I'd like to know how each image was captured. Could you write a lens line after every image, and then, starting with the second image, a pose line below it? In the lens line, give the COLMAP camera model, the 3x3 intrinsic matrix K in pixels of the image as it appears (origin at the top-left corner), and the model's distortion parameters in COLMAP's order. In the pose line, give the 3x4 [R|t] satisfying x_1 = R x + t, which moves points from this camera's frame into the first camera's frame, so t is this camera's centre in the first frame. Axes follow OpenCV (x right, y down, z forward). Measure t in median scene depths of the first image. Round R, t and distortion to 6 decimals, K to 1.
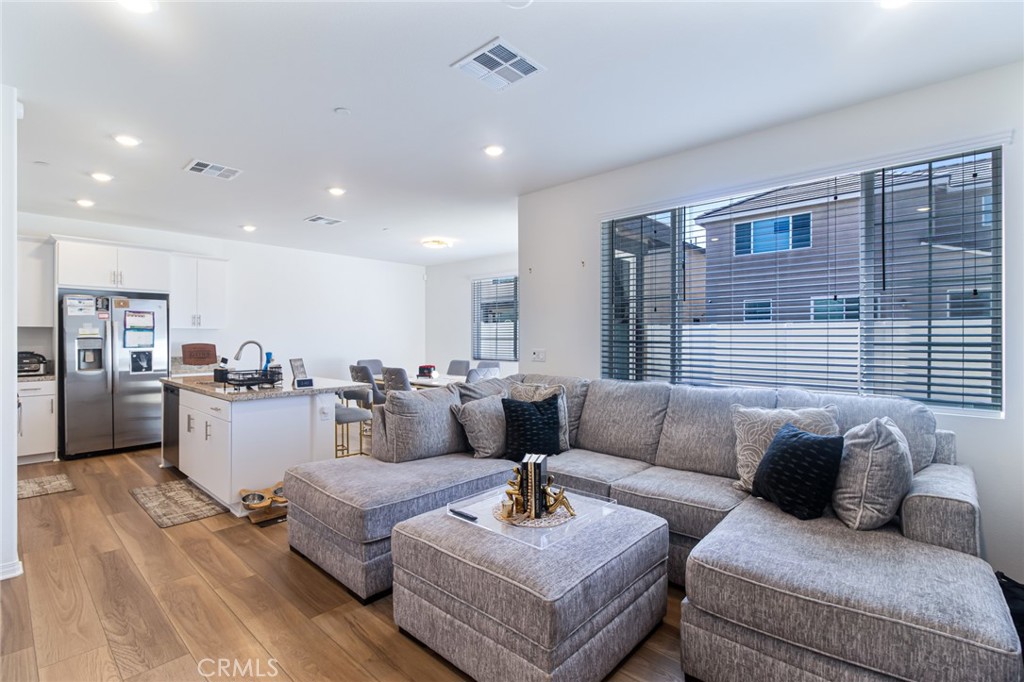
lens RADIAL K [[471.6, 0, 511.8], [0, 471.6, 334.6], [0, 0, 1]] dist [0.021344, -0.010996]
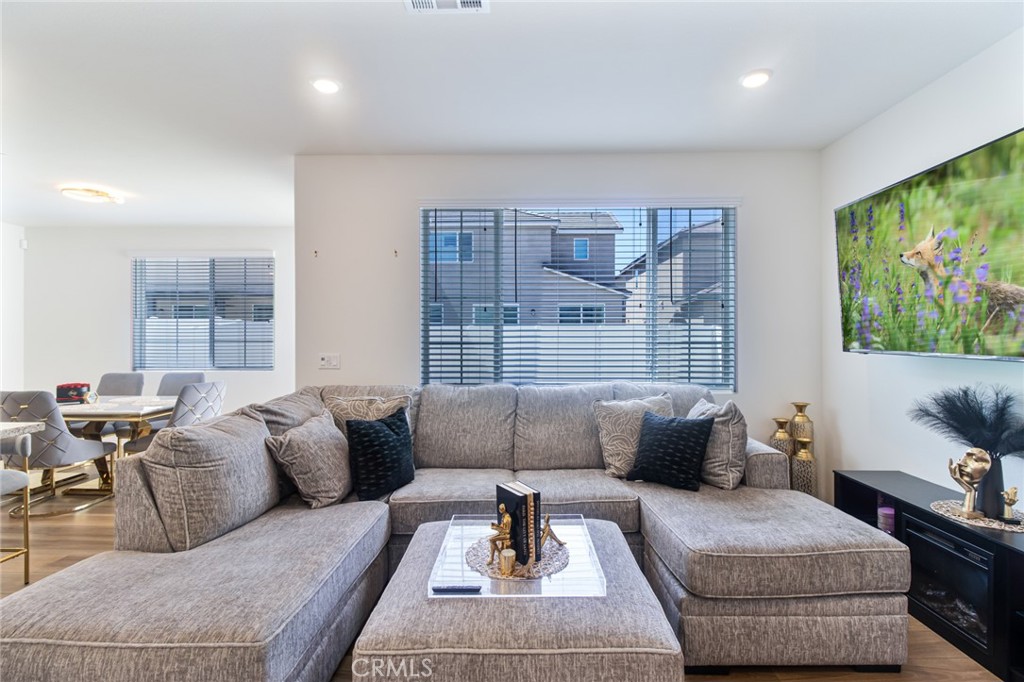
lens RADIAL K [[471.6, 0, 511.8], [0, 471.6, 334.6], [0, 0, 1]] dist [0.021344, -0.010996]
pose [[0.747775, 0.002478, 0.663947, -0.354970], [-0.000837, 0.999996, -0.002789, 0.000998], [-0.663951, 0.001530, 0.747774, 0.286710]]
